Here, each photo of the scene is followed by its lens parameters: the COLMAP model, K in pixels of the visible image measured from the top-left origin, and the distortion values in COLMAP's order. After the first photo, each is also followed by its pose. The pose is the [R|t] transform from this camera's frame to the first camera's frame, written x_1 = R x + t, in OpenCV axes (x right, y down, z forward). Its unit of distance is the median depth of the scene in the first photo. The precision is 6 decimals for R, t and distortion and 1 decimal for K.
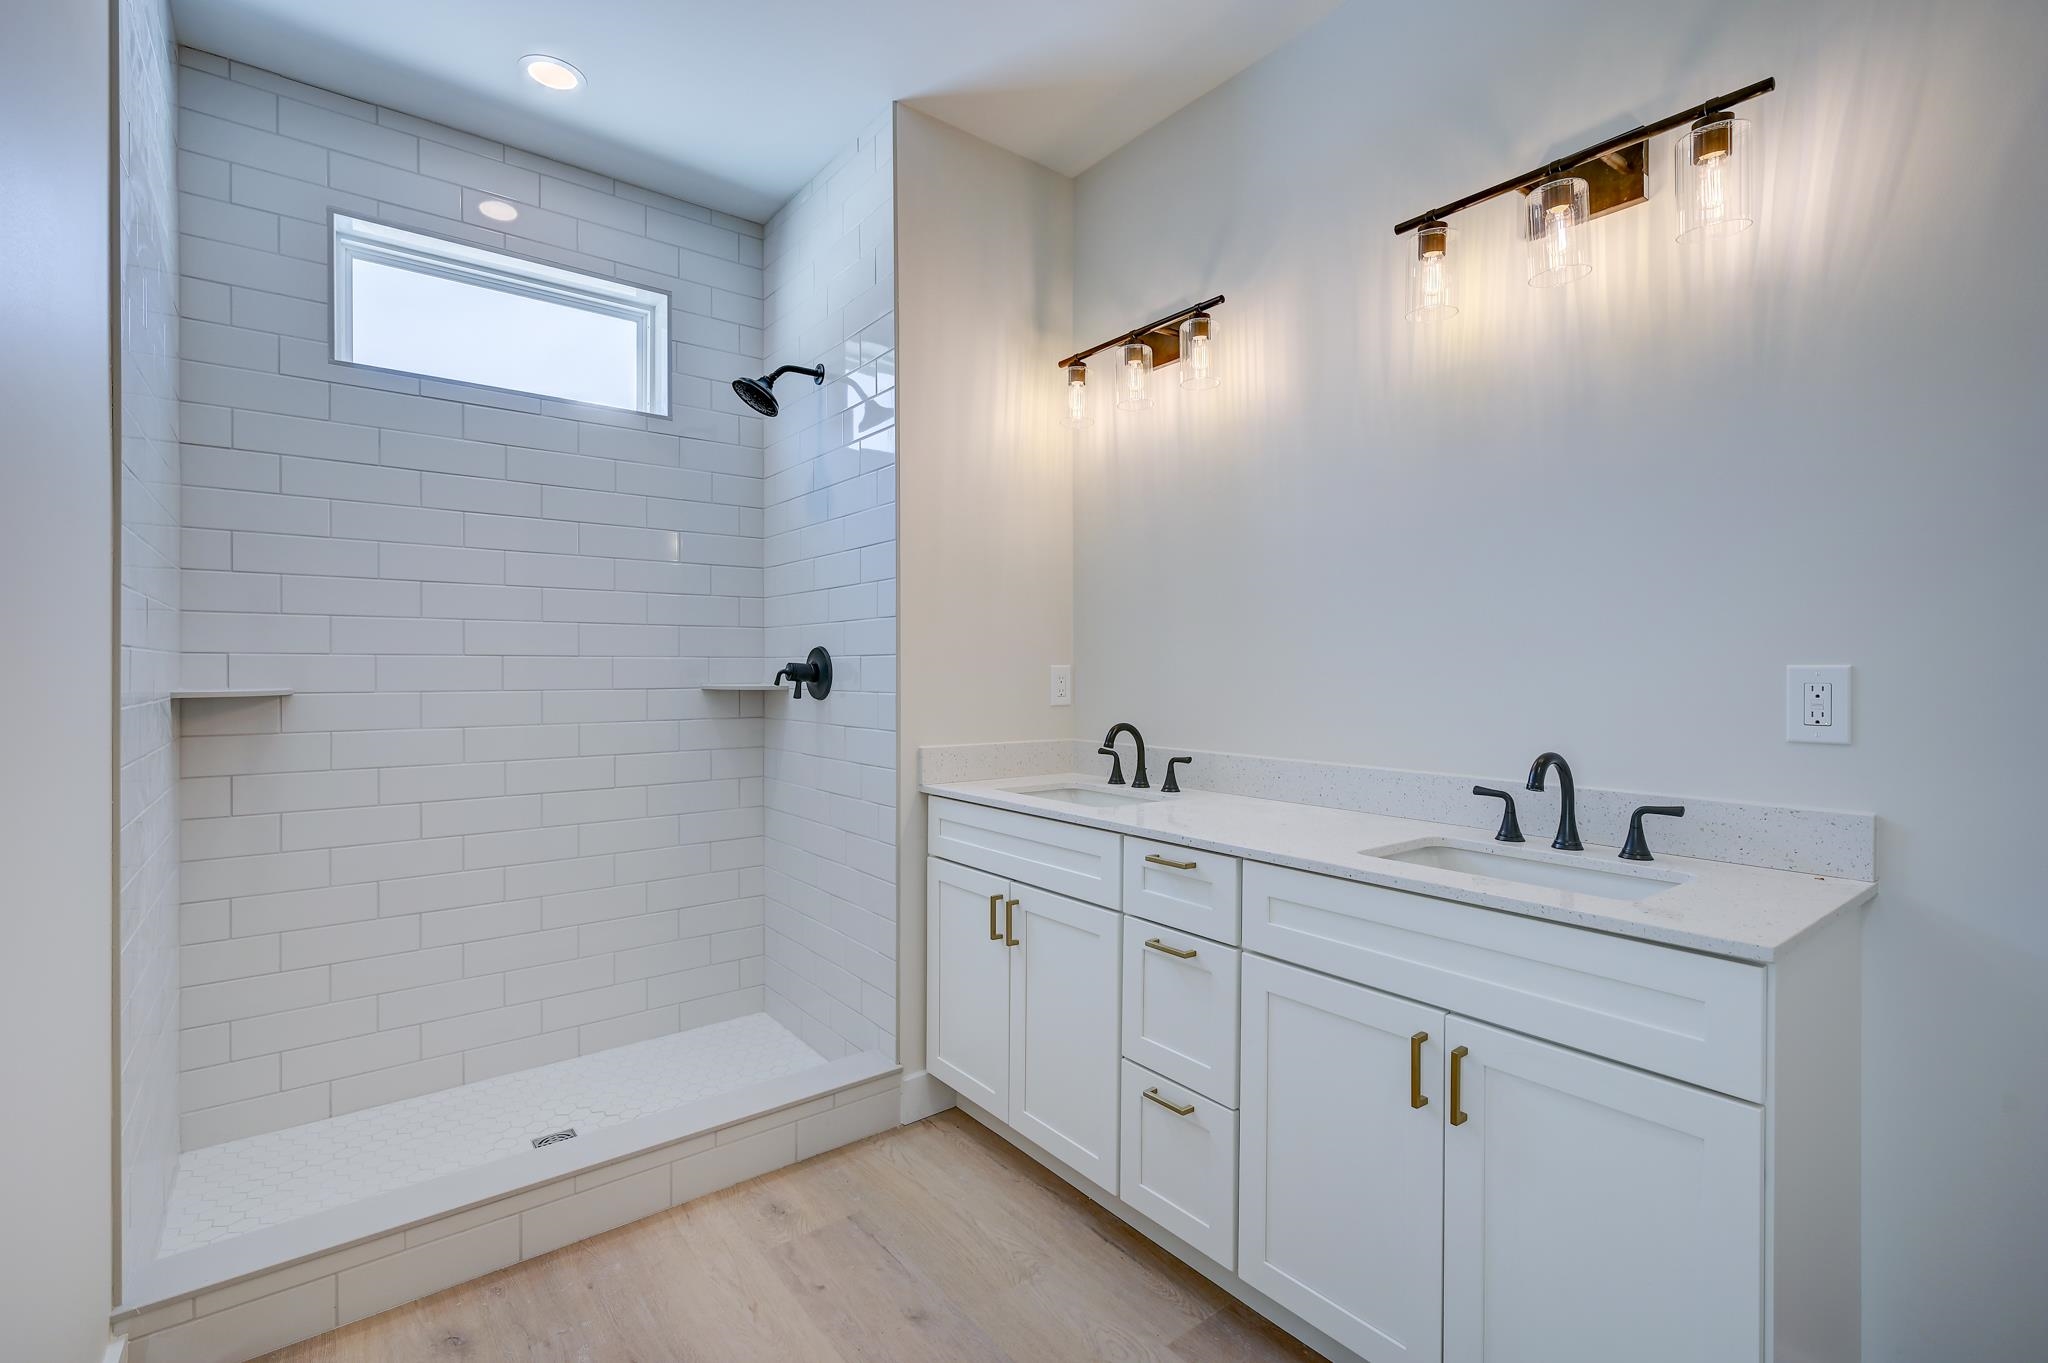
lens RADIAL K [[920.7, 0, 1018.3], [0, 920.7, 682.3], [0, 0, 1]] dist [0.004000, -0.001404]
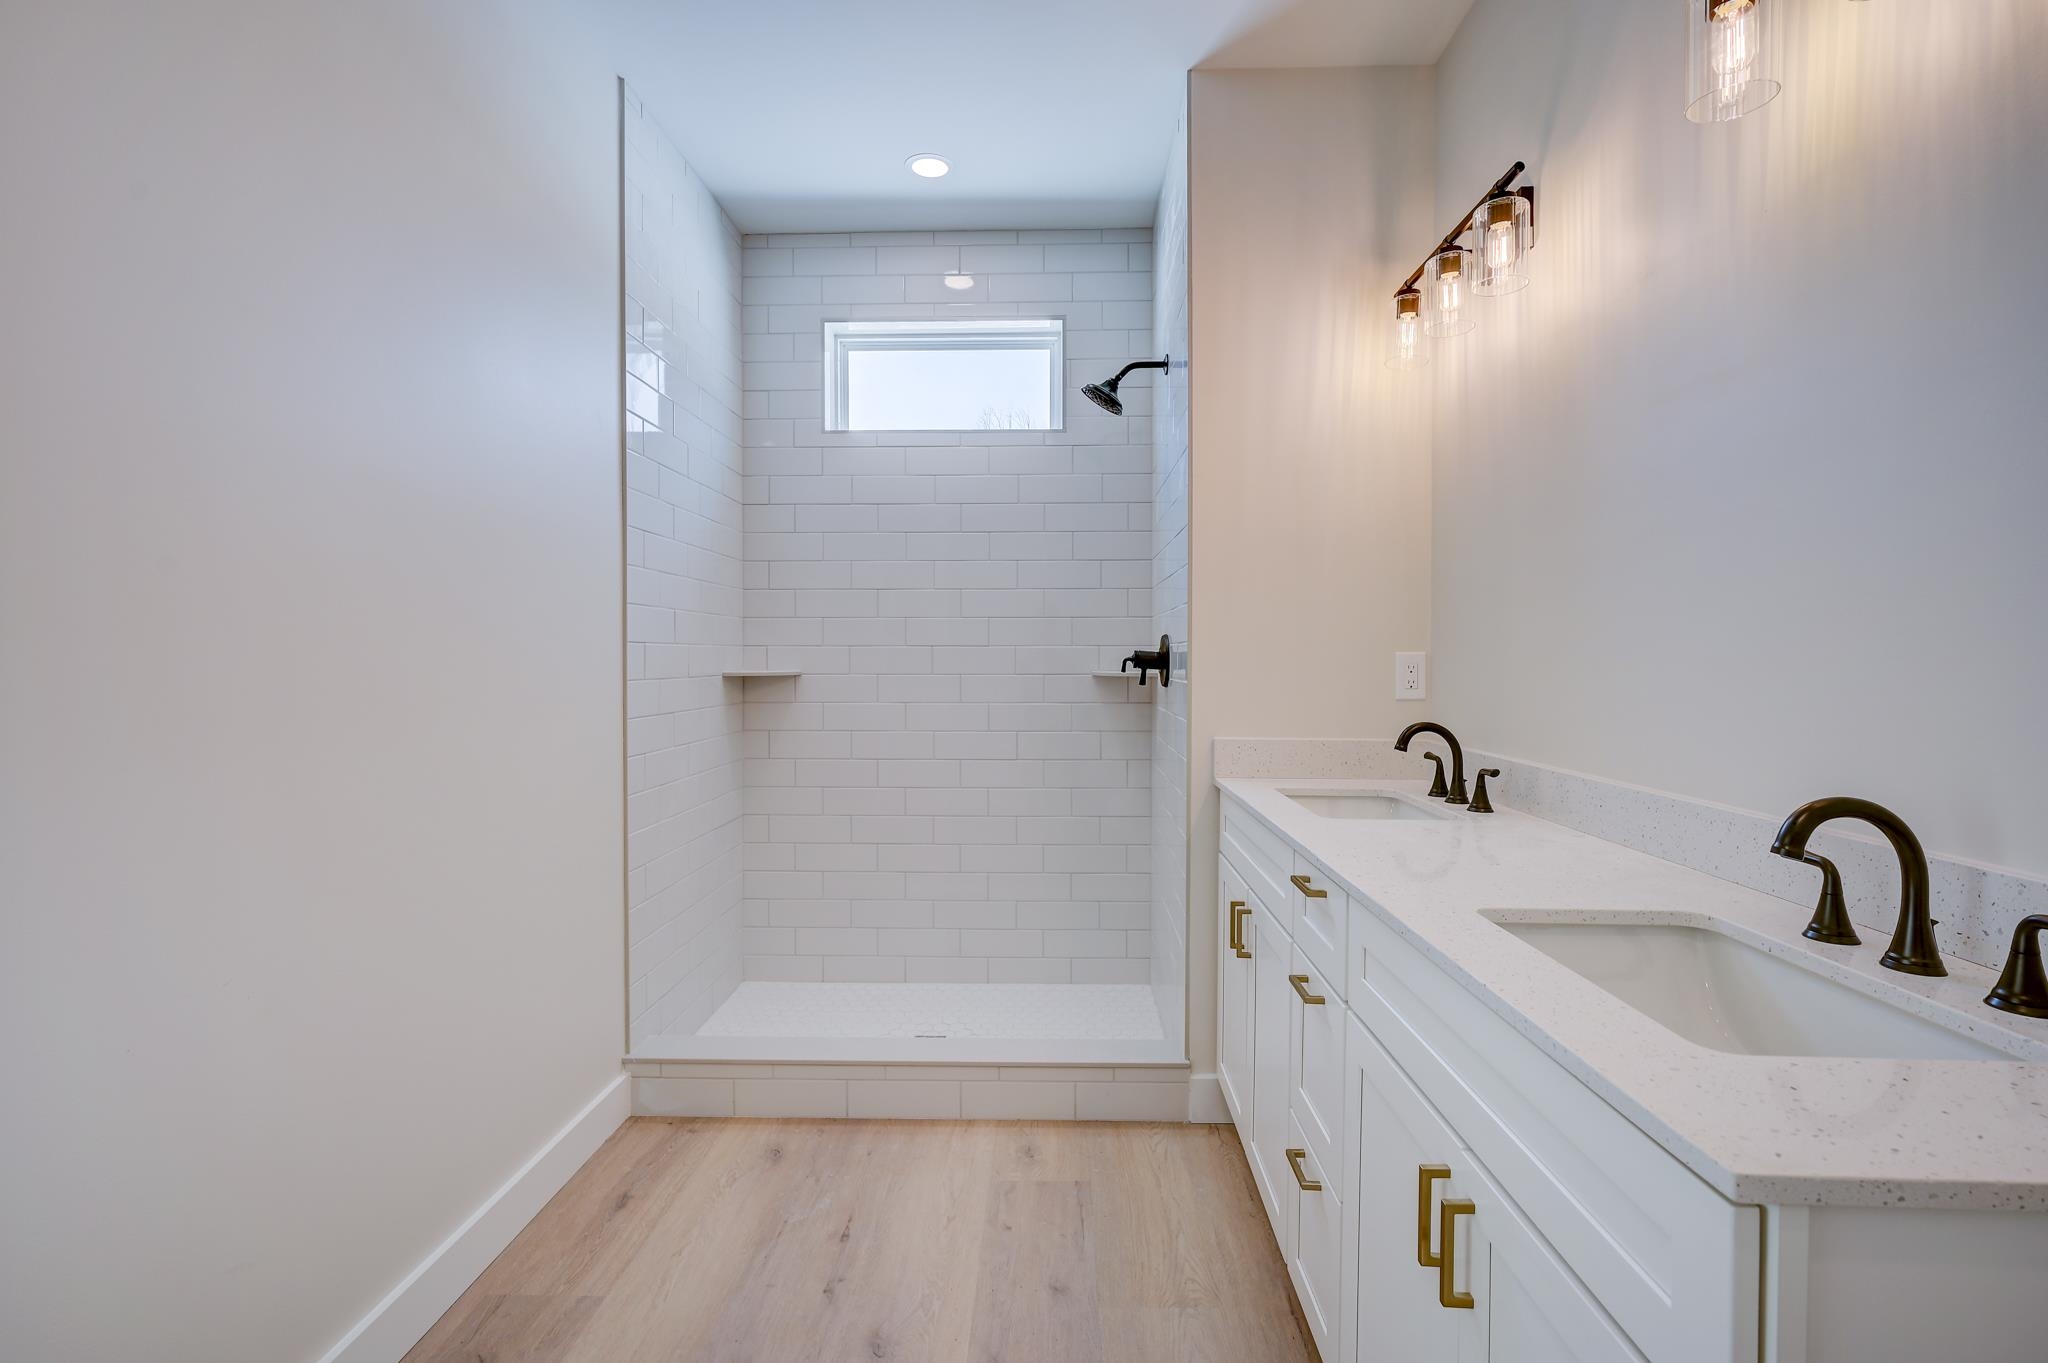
lens RADIAL K [[920.7, 0, 1019.3], [0, 920.7, 682.4], [0, 0, 1]] dist [0.004000, -0.001404]
pose [[0.764584, 0.017621, -0.644283, 0.370204], [-0.009280, 0.999824, 0.016332, -0.001393], [0.644457, -0.006508, 0.764613, 0.142294]]
